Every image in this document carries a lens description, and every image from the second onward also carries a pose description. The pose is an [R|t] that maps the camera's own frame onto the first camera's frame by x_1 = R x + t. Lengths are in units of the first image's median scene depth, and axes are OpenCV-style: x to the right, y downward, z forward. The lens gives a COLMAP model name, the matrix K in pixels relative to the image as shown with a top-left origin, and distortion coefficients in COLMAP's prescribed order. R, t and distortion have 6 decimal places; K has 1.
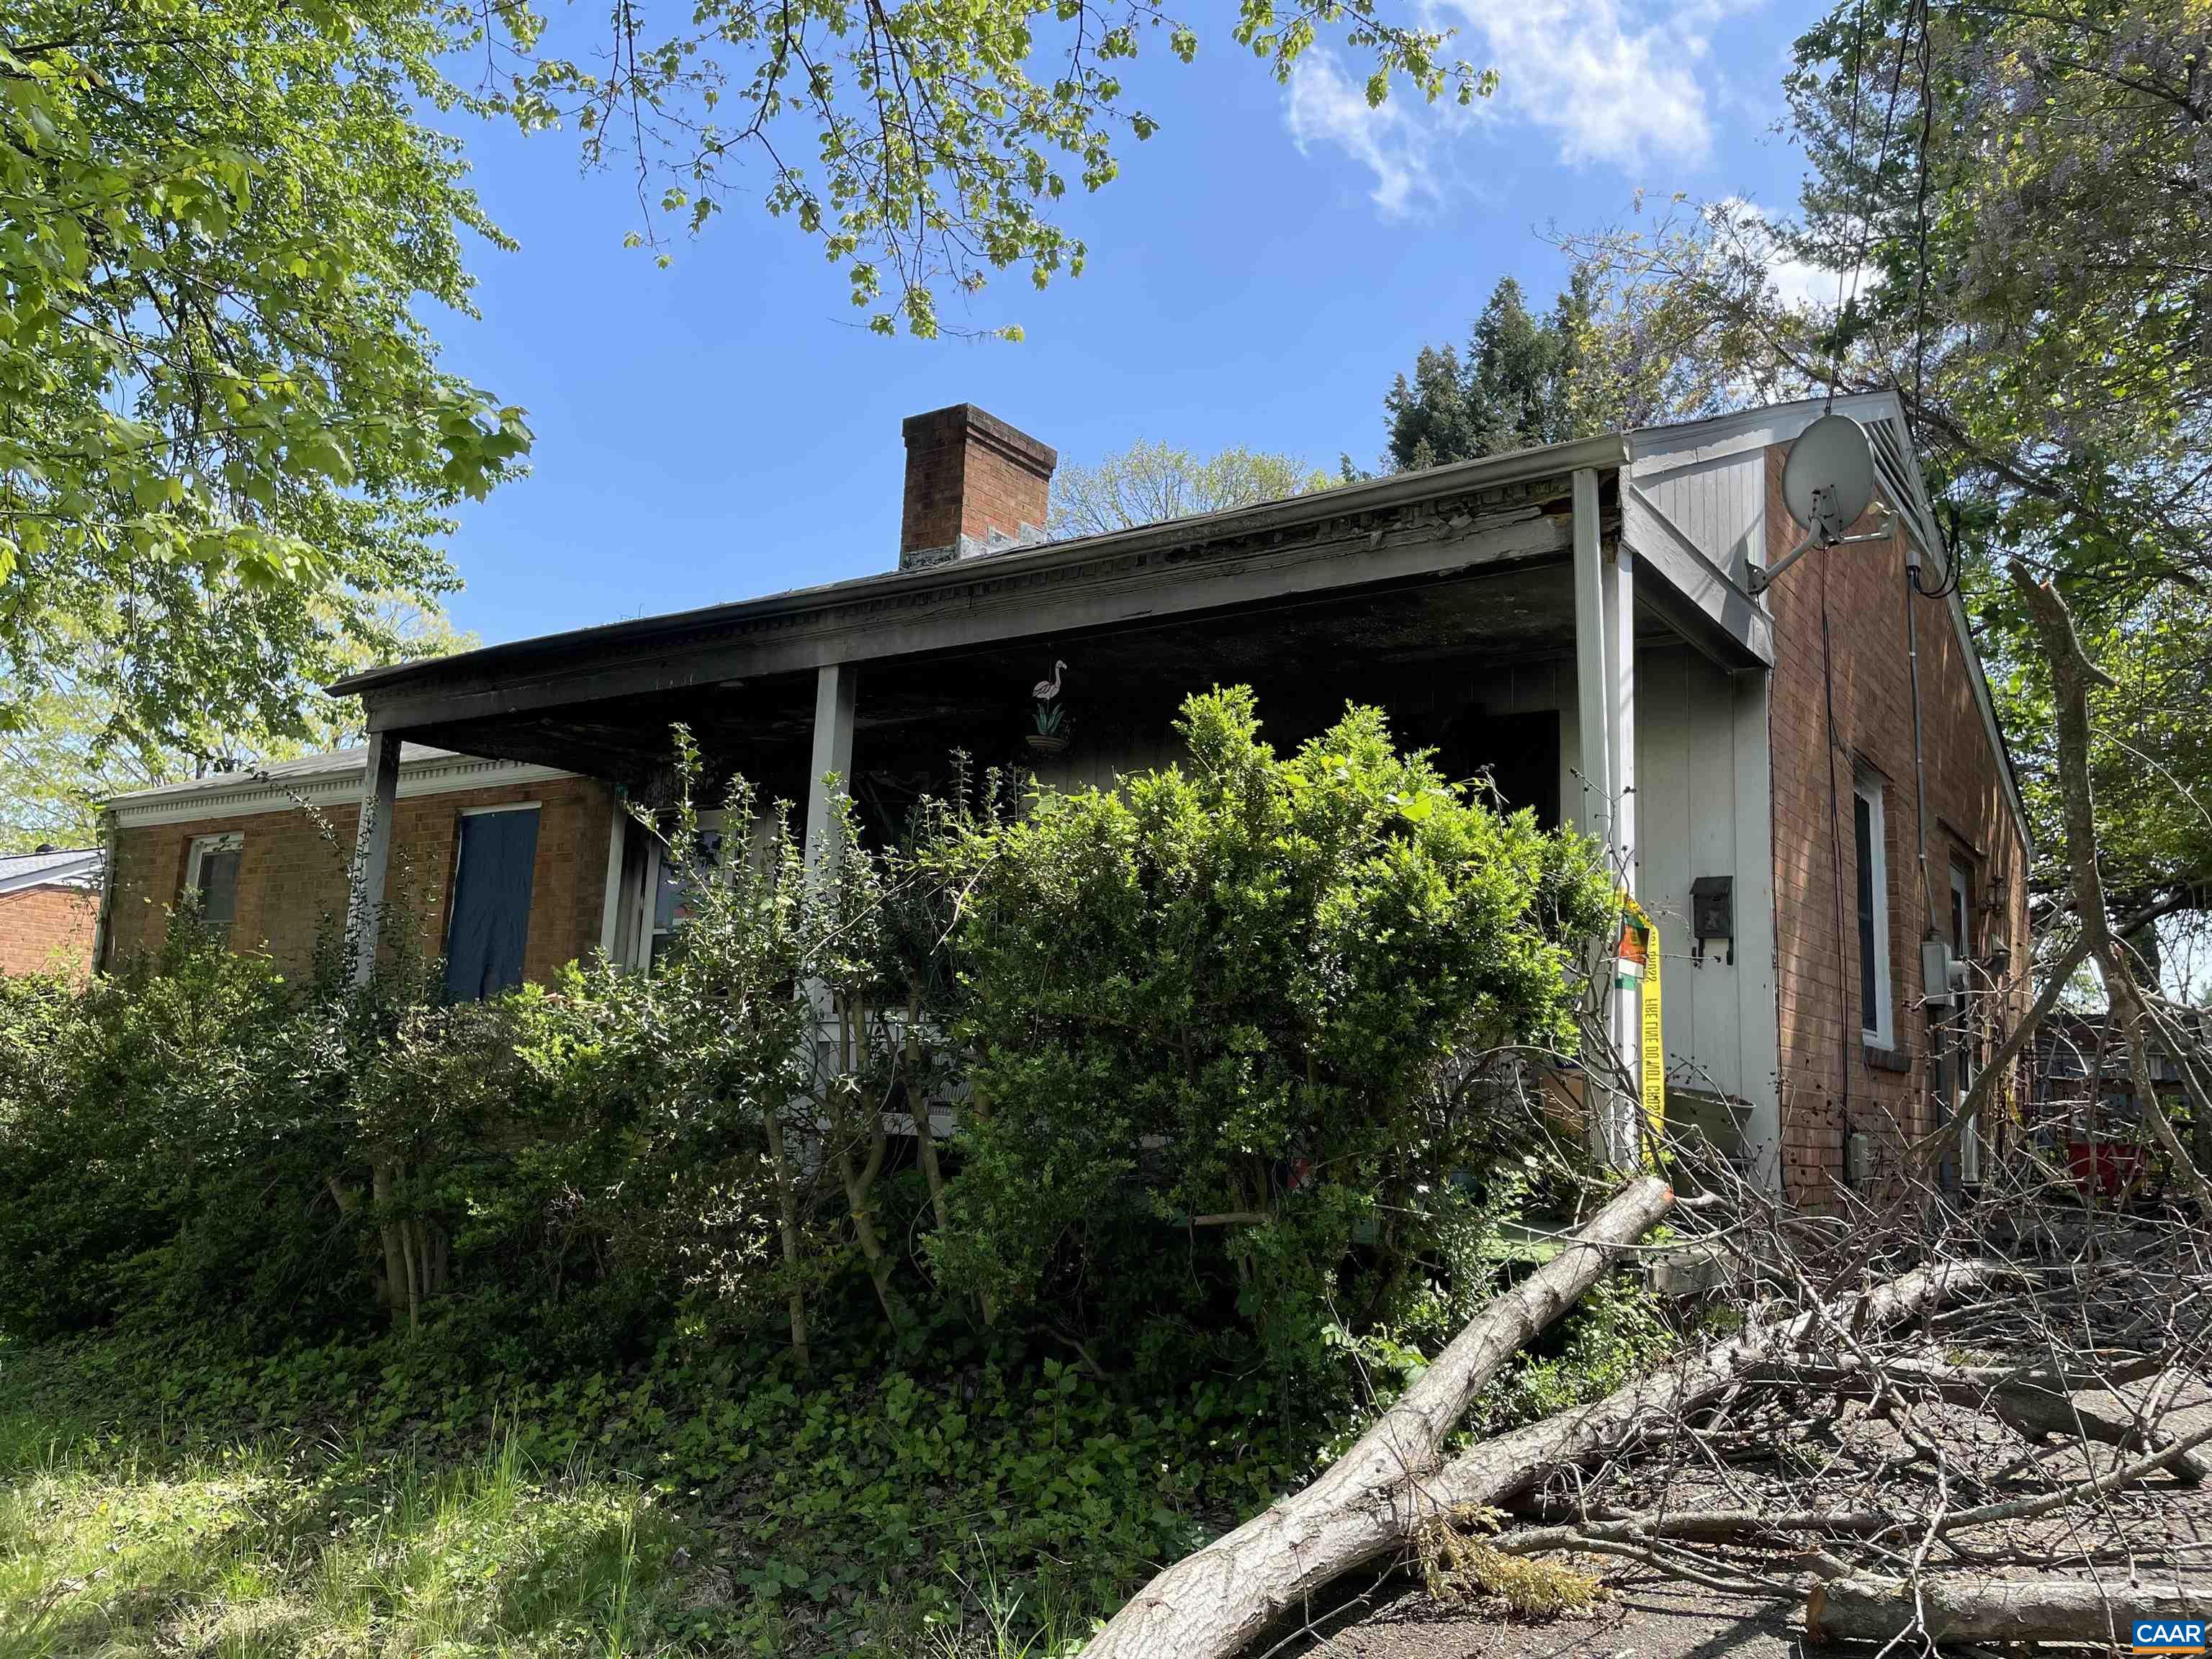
lens RADIAL K [[1669.6, 0, 1103.6], [0, 1669.6, 816.2], [0, 0, 1]] dist [0.108883, -0.146864]
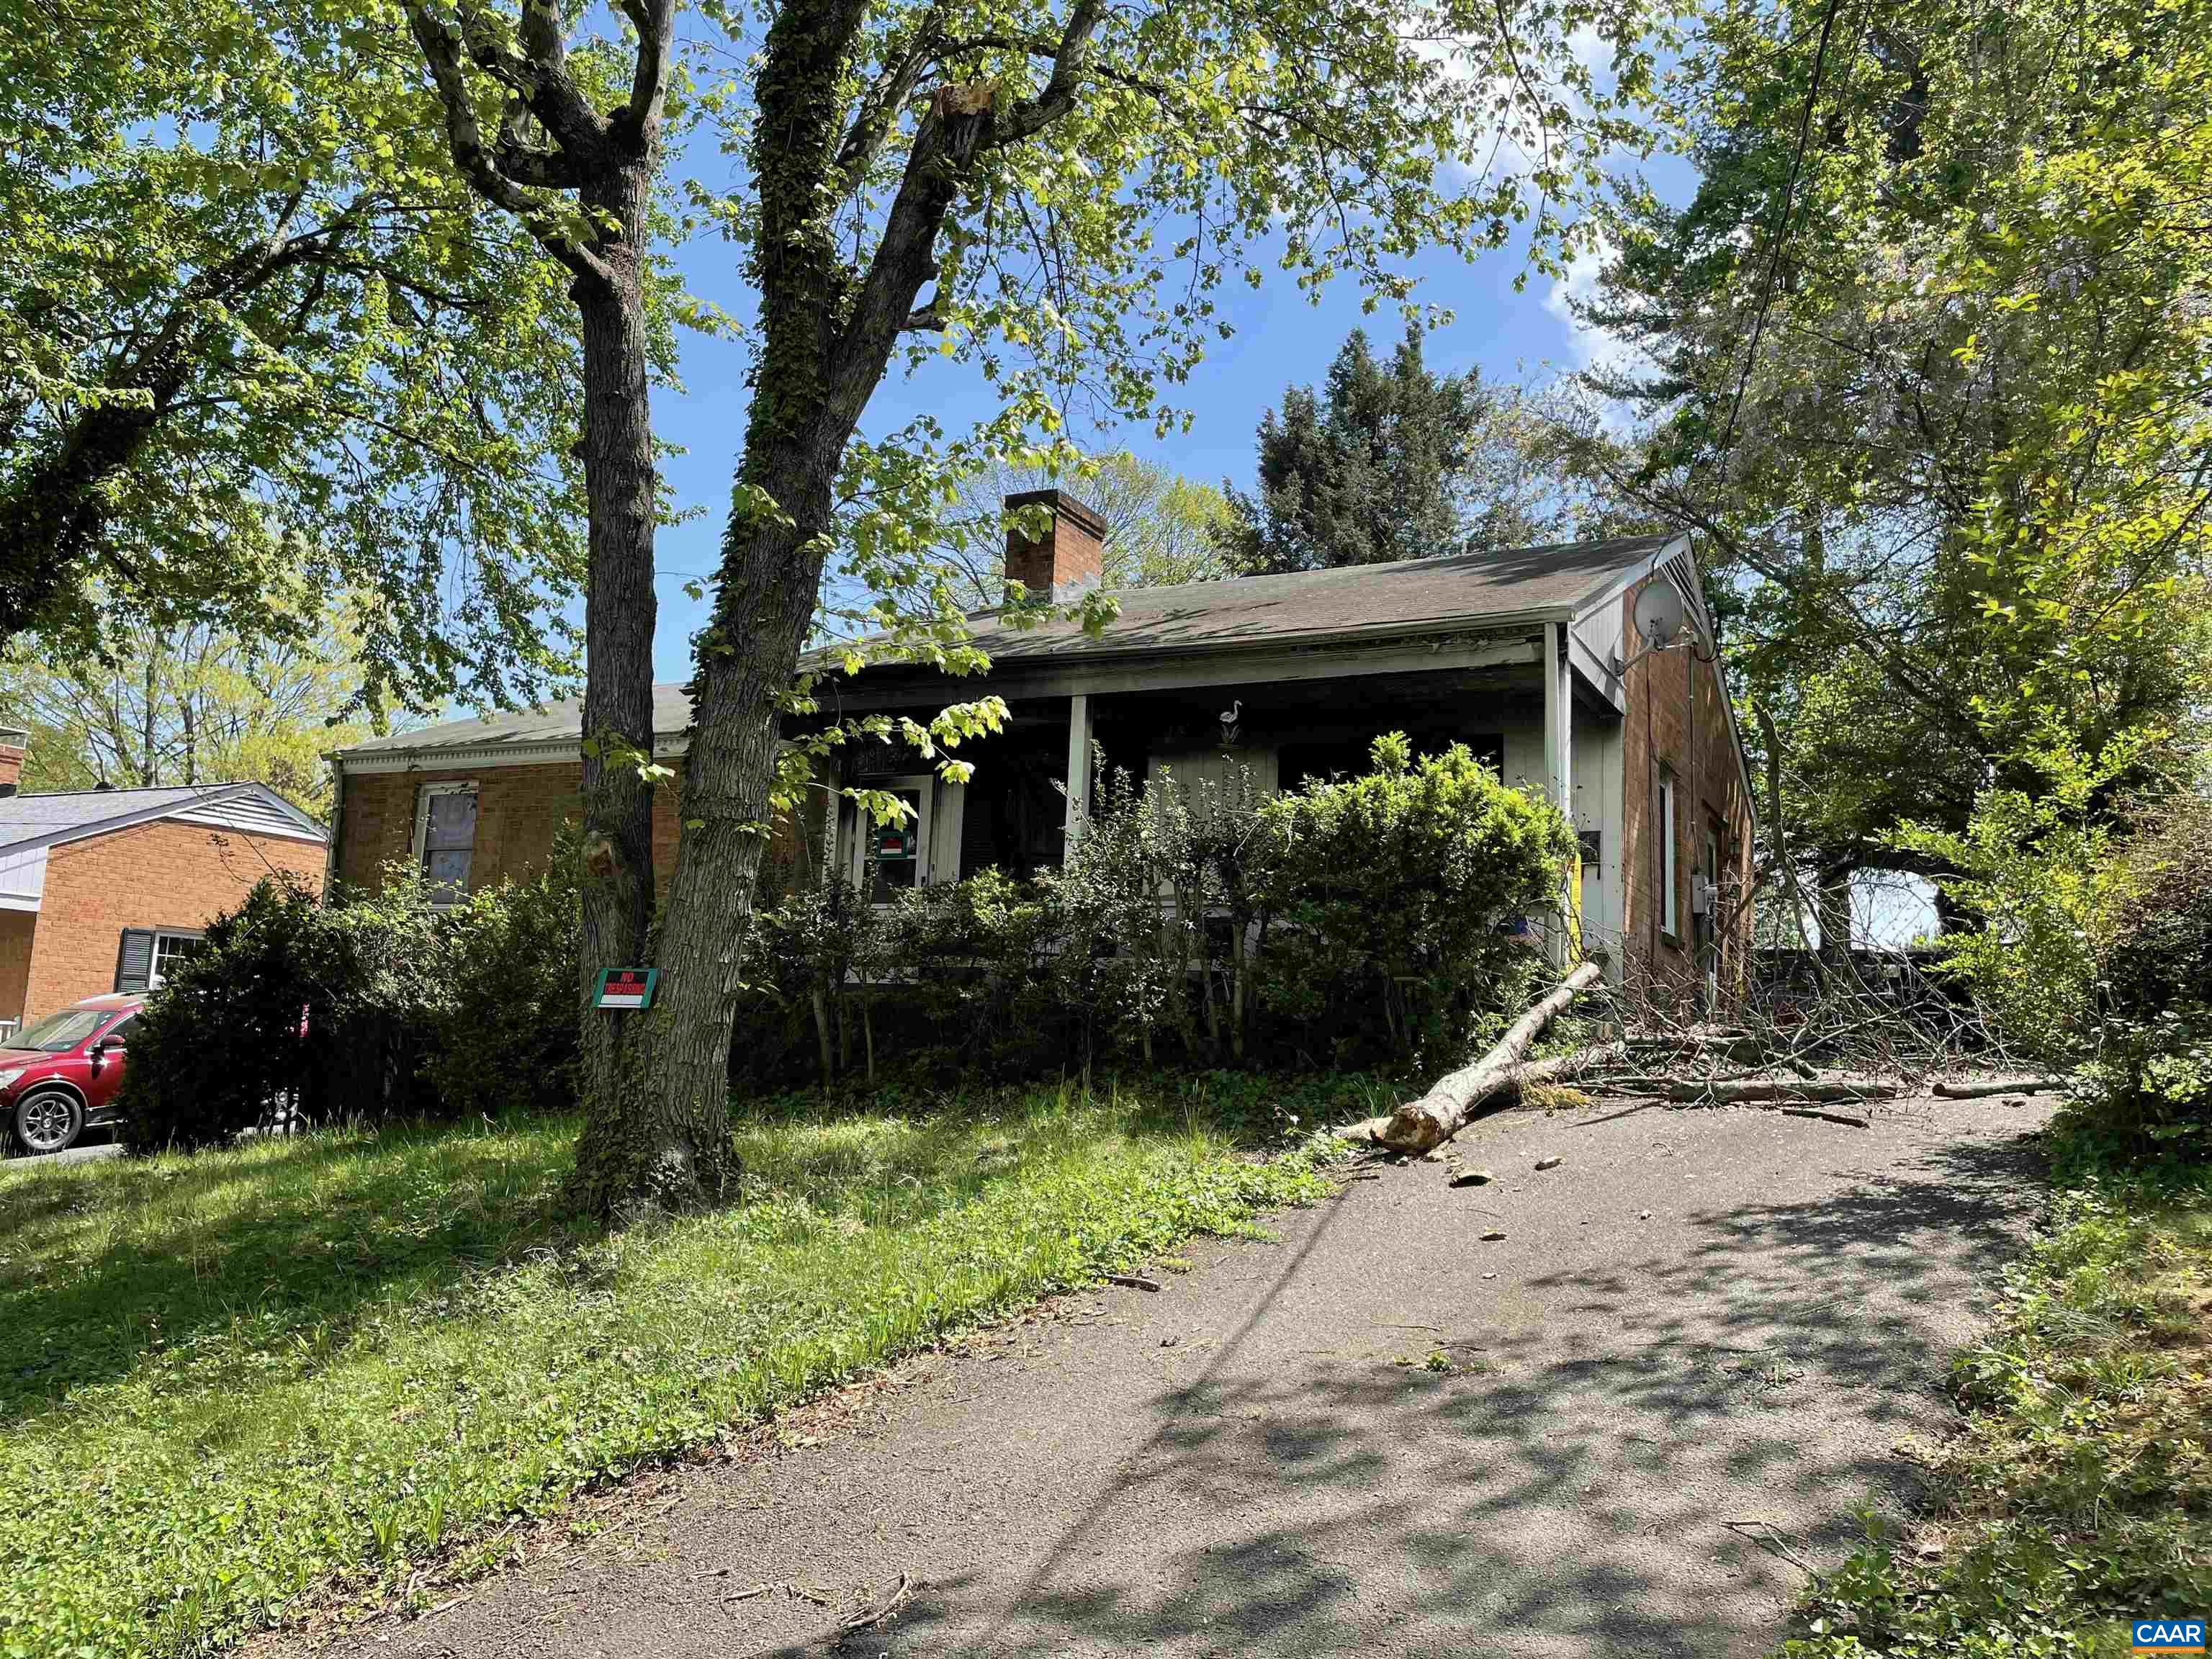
lens RADIAL K [[1669.6, 0, 1103.6], [0, 1669.6, 816.2], [0, 0, 1]] dist [0.108883, -0.146864]
pose [[0.991392, 0.020034, 0.129387, -0.392165], [-0.023215, 0.999463, 0.023123, -0.009519], [-0.128854, -0.025928, 0.991325, -0.722290]]
